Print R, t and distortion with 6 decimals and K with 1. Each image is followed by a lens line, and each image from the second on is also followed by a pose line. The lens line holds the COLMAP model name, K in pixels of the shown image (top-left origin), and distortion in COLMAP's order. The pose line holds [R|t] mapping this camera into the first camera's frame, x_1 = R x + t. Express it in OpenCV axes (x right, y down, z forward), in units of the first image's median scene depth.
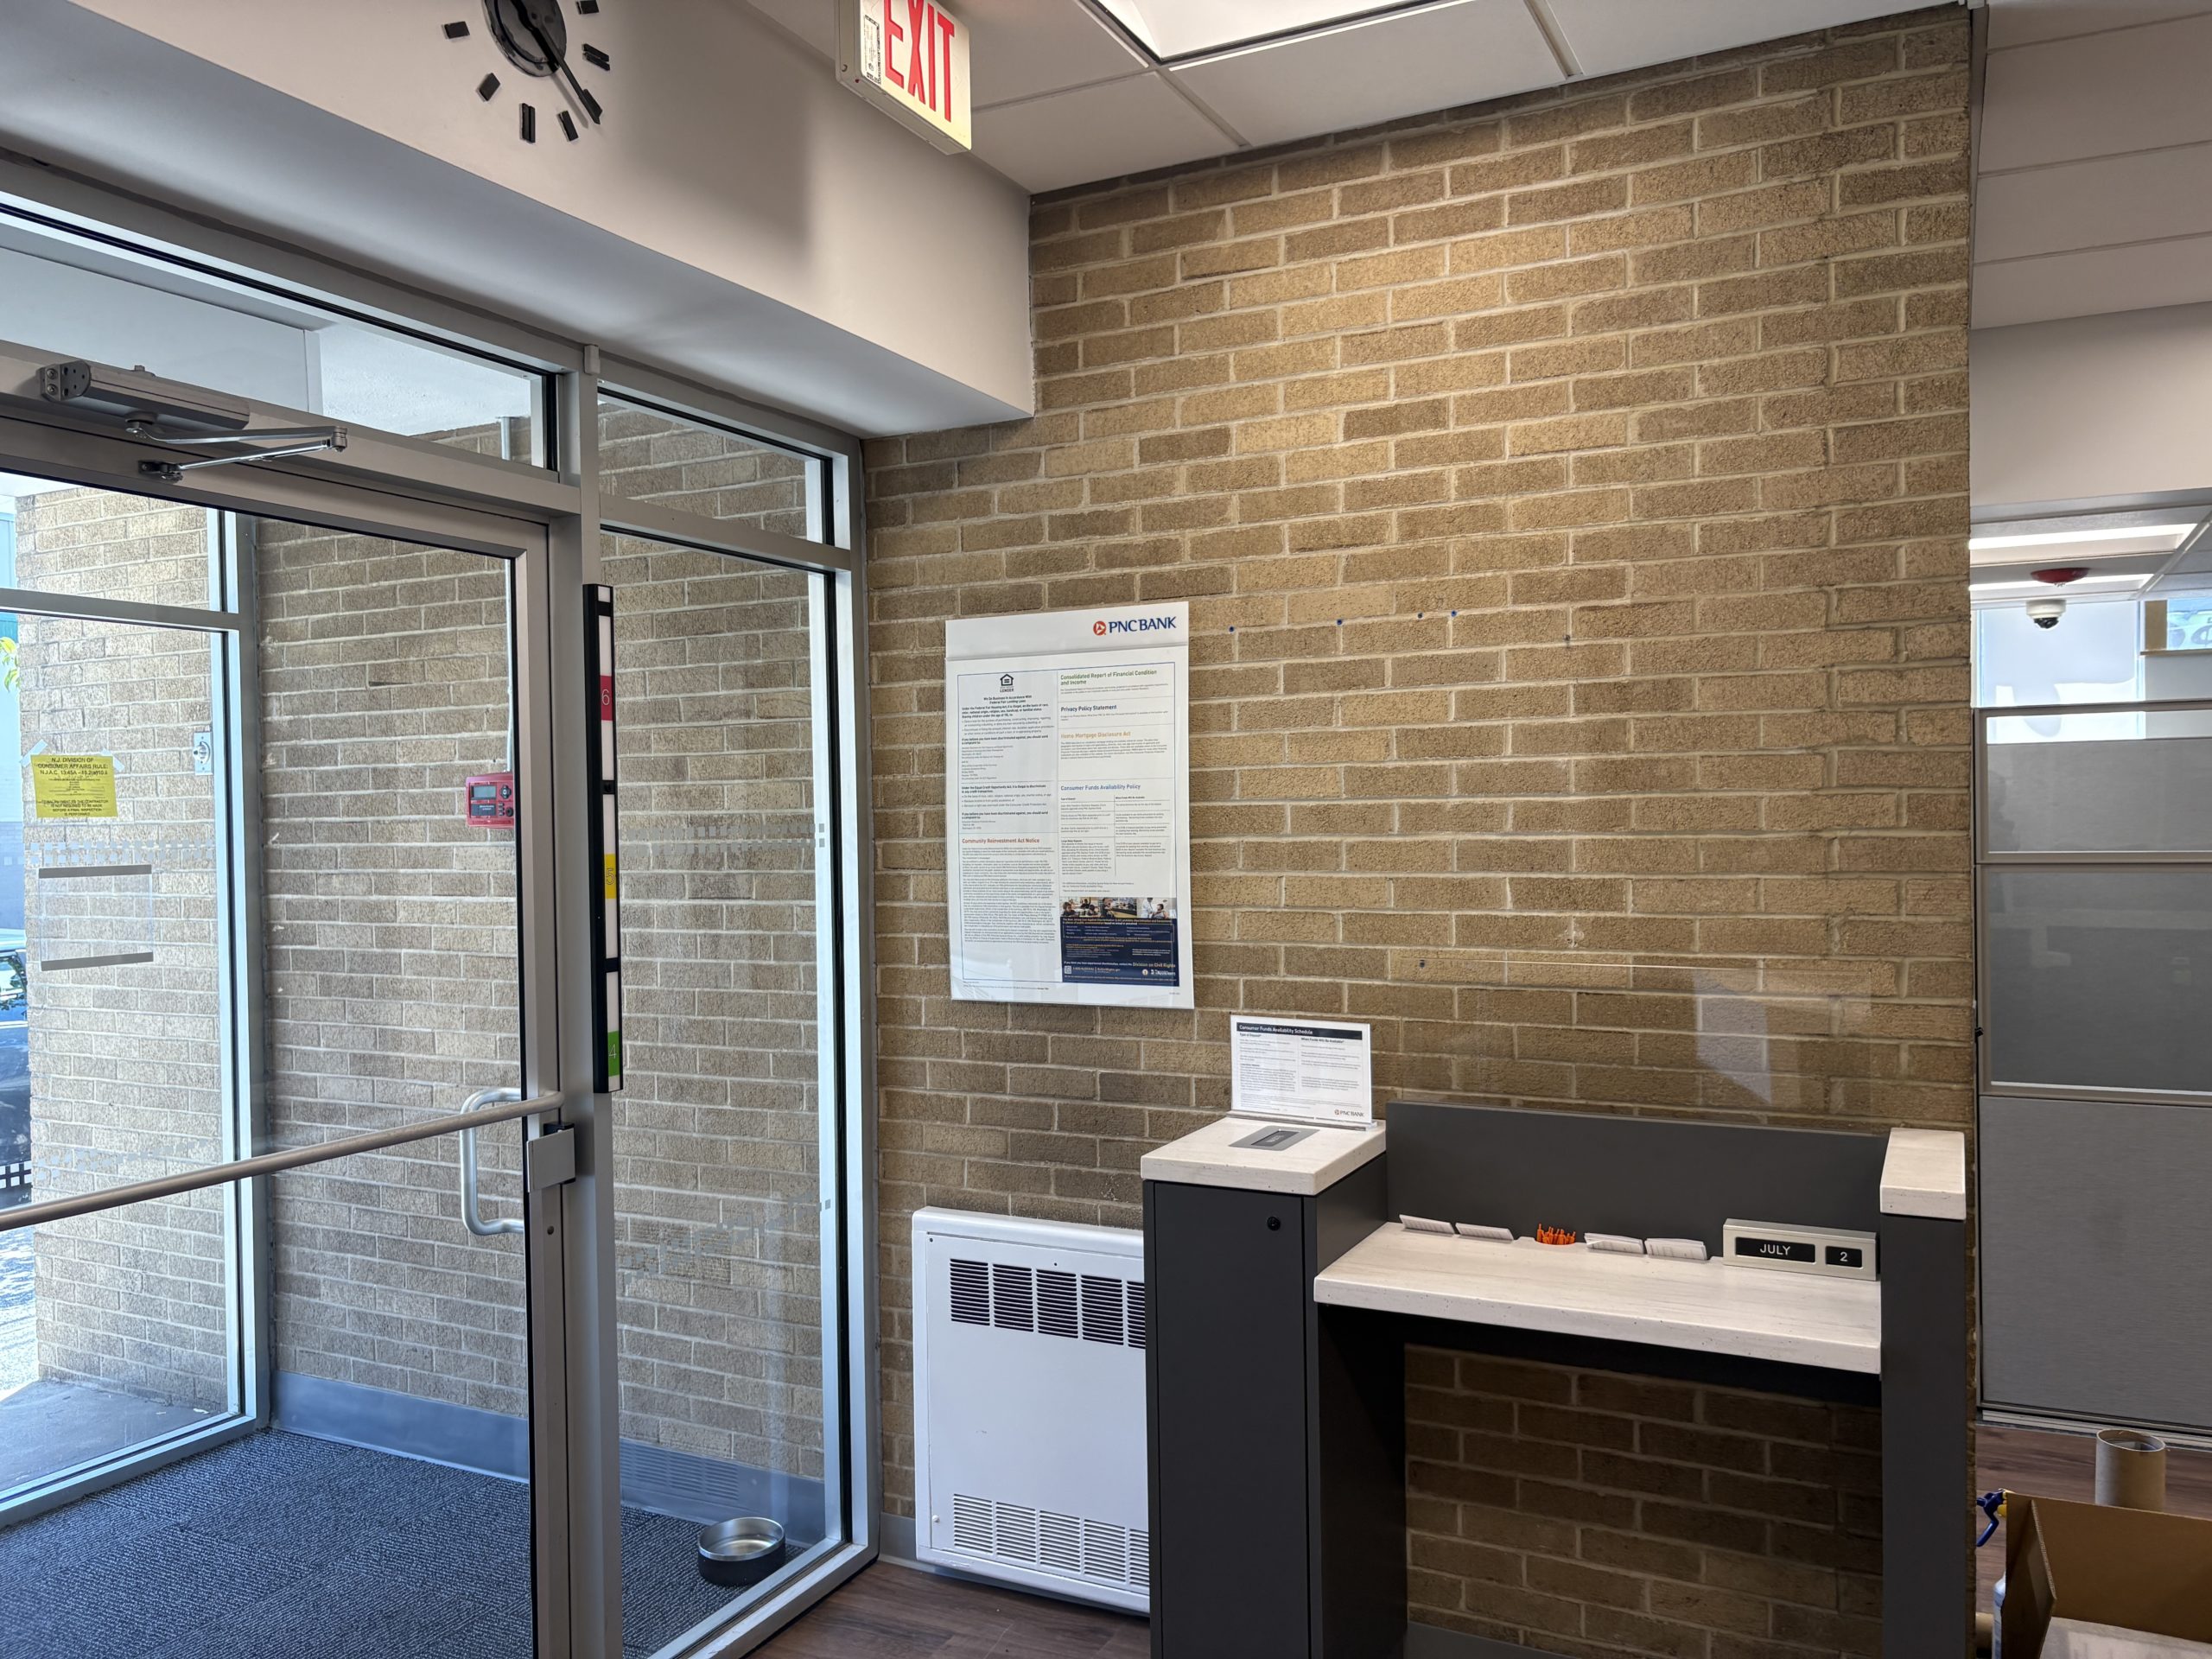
lens RADIAL K [[1694.1, 0, 1106.0], [0, 1694.1, 829.5], [0, 0, 1]] dist [0.065473, -0.119753]
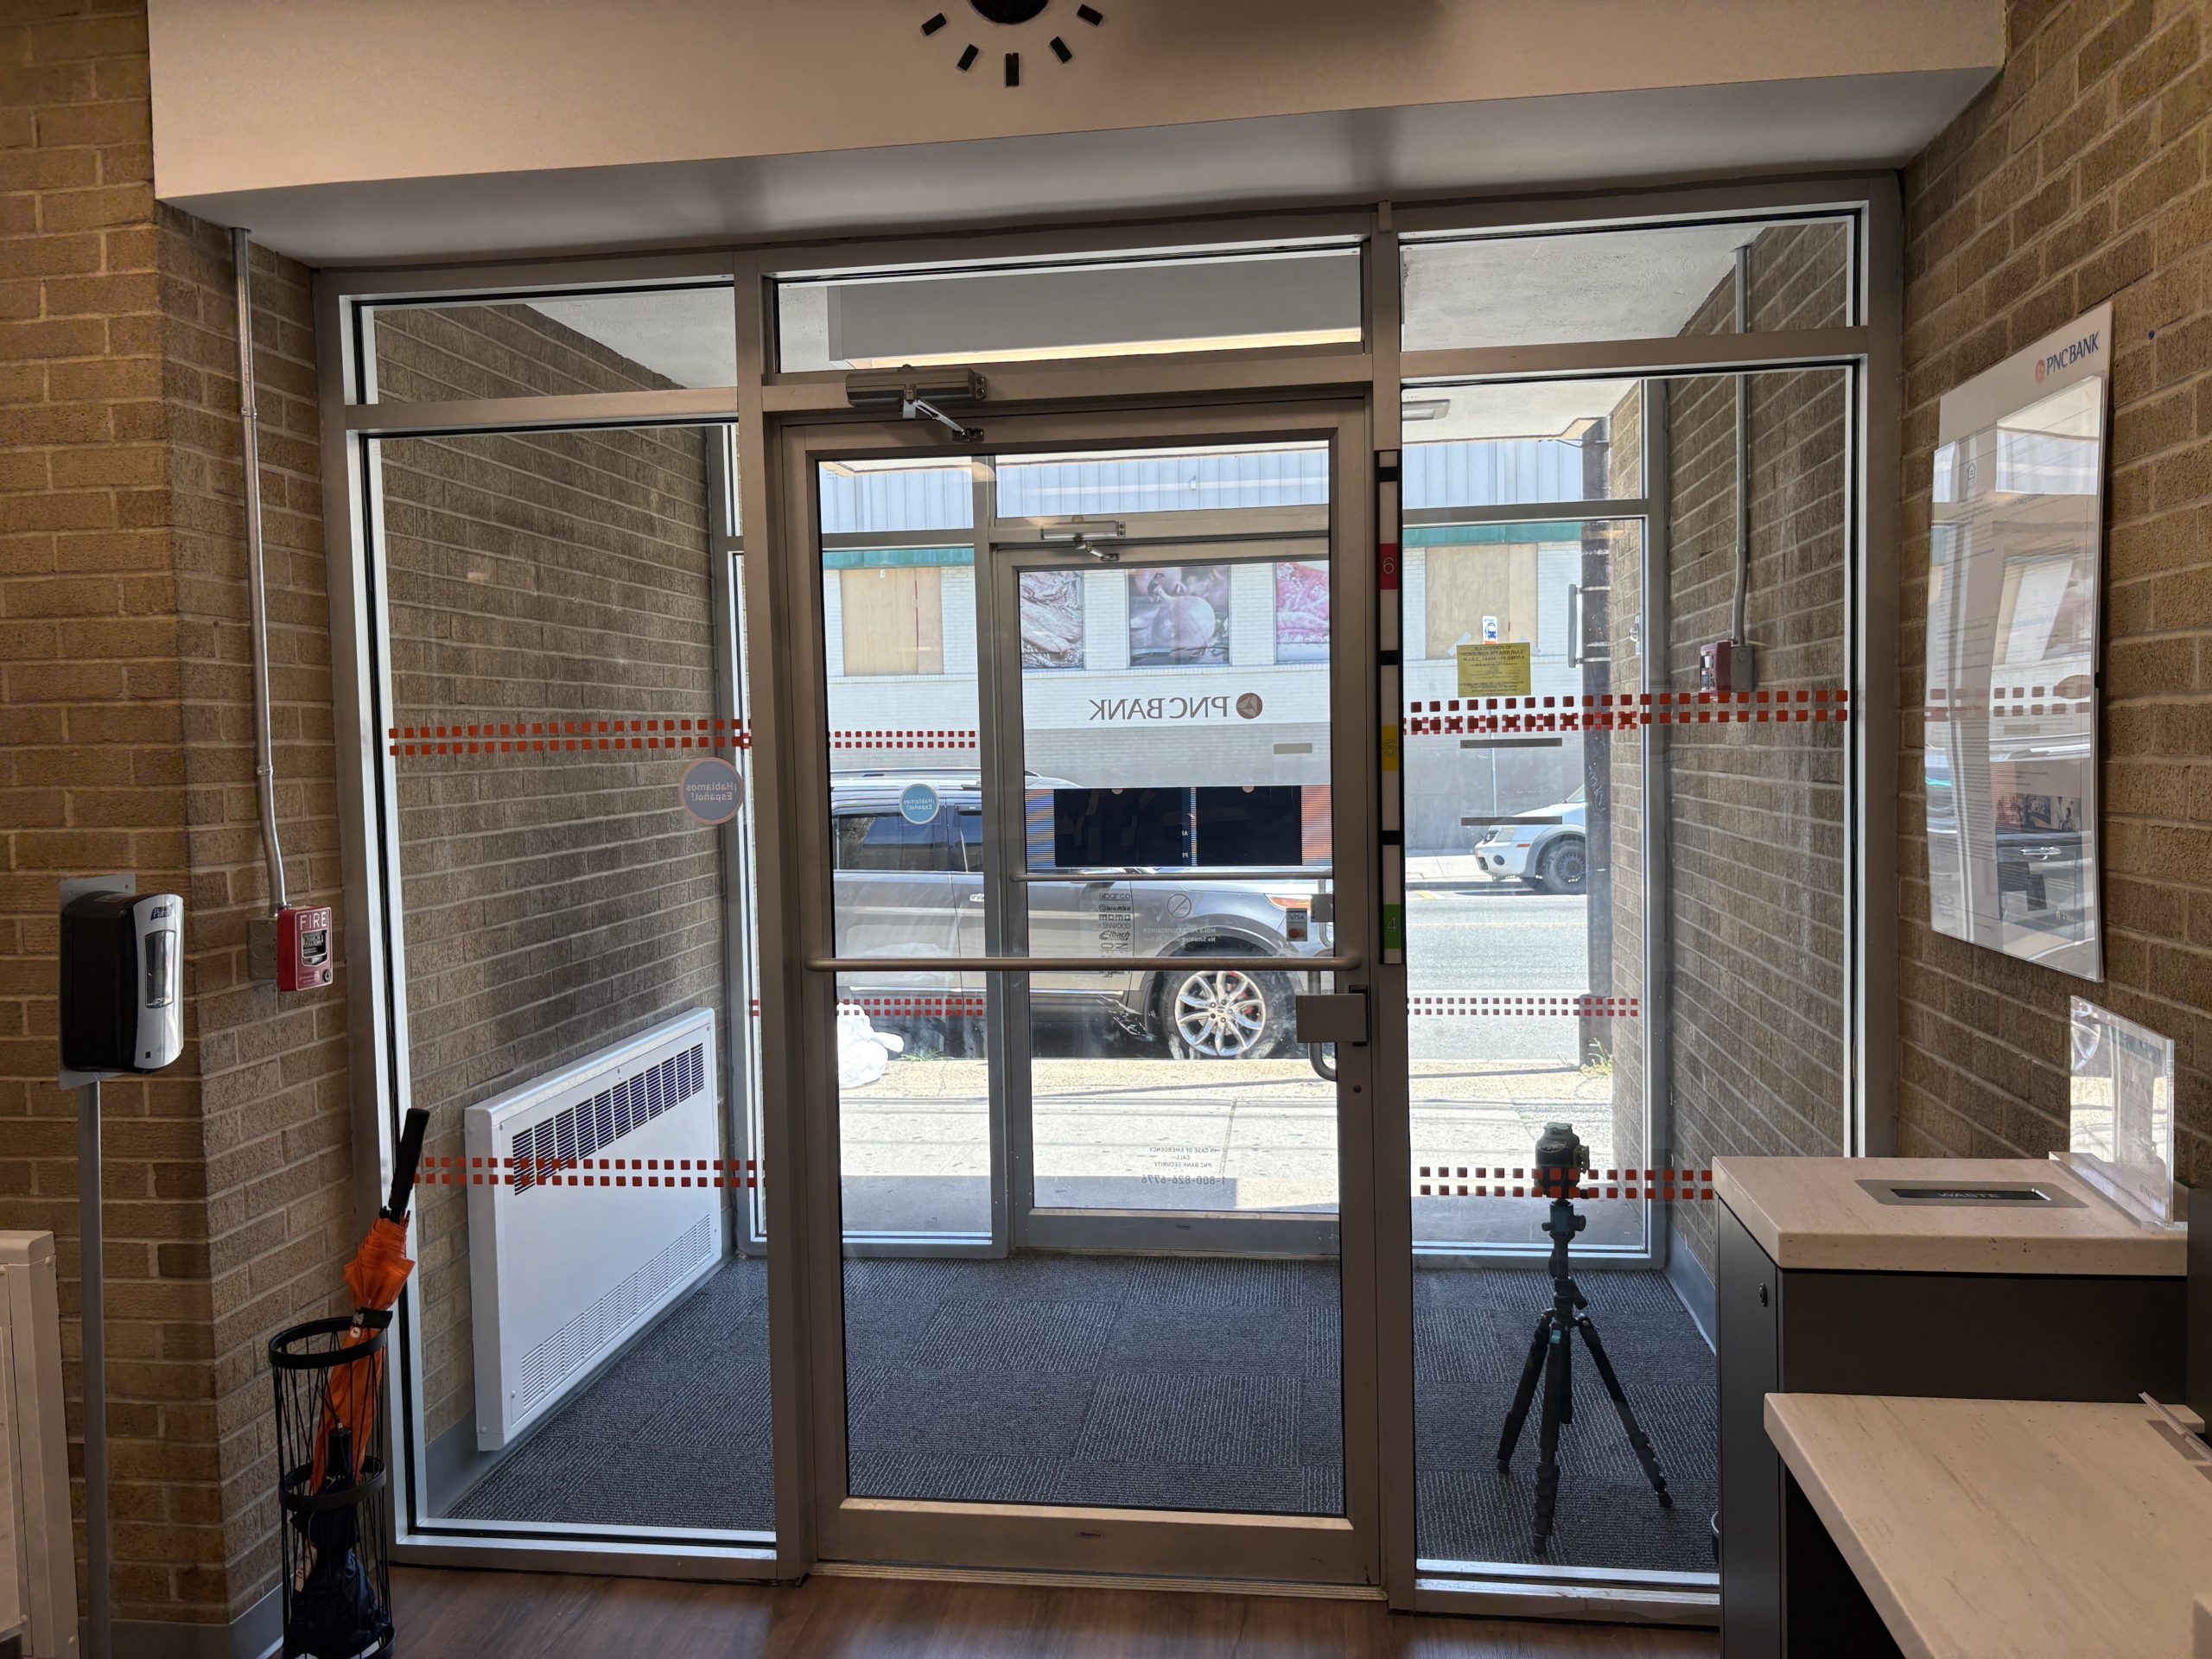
lens RADIAL K [[1699.9, 0, 1050.6], [0, 1699.9, 840.6], [0, 0, 1]] dist [0.002779, -0.004007]
pose [[0.296763, 0.063460, -0.952840, 0.562488], [0.007180, 0.997613, 0.068679, 0.011079], [0.954924, -0.027223, 0.295599, 0.500293]]
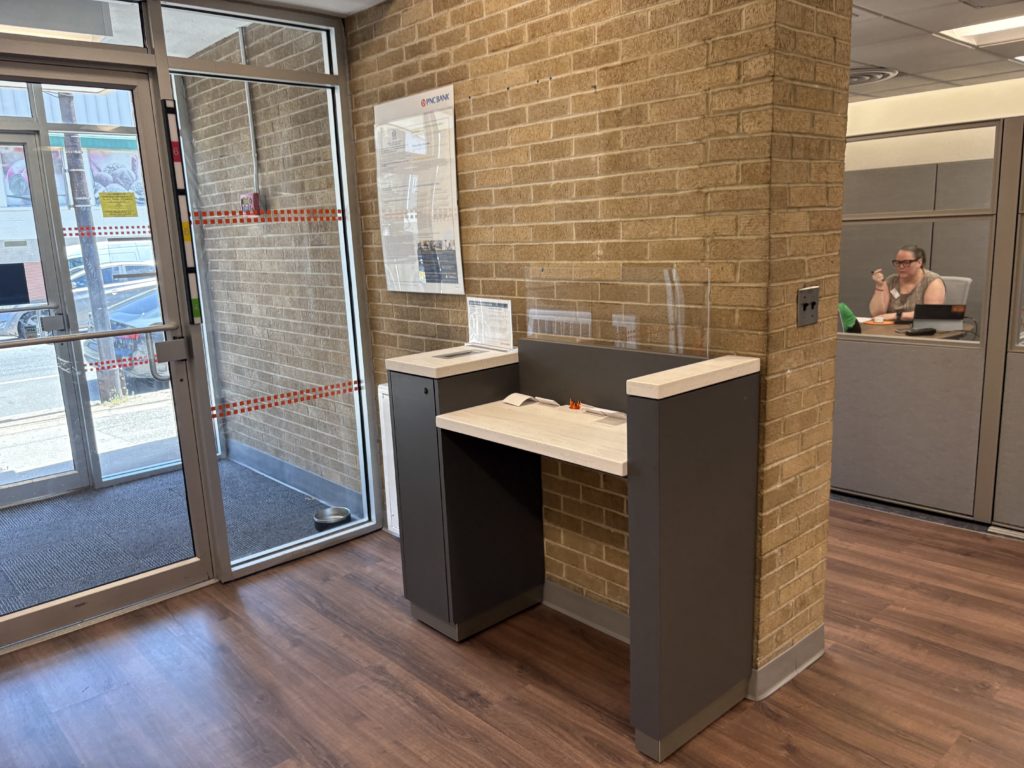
lens RADIAL K [[784.3, 0, 512.0], [0, 784.3, 384.0], [0, 0, 1]] dist [0.065473, -0.119753]
pose [[0.932766, 0.046191, -0.357512, 0.493501], [0.023313, 0.981951, 0.187693, 0.038307], [0.359729, -0.183408, 0.914853, 0.132224]]
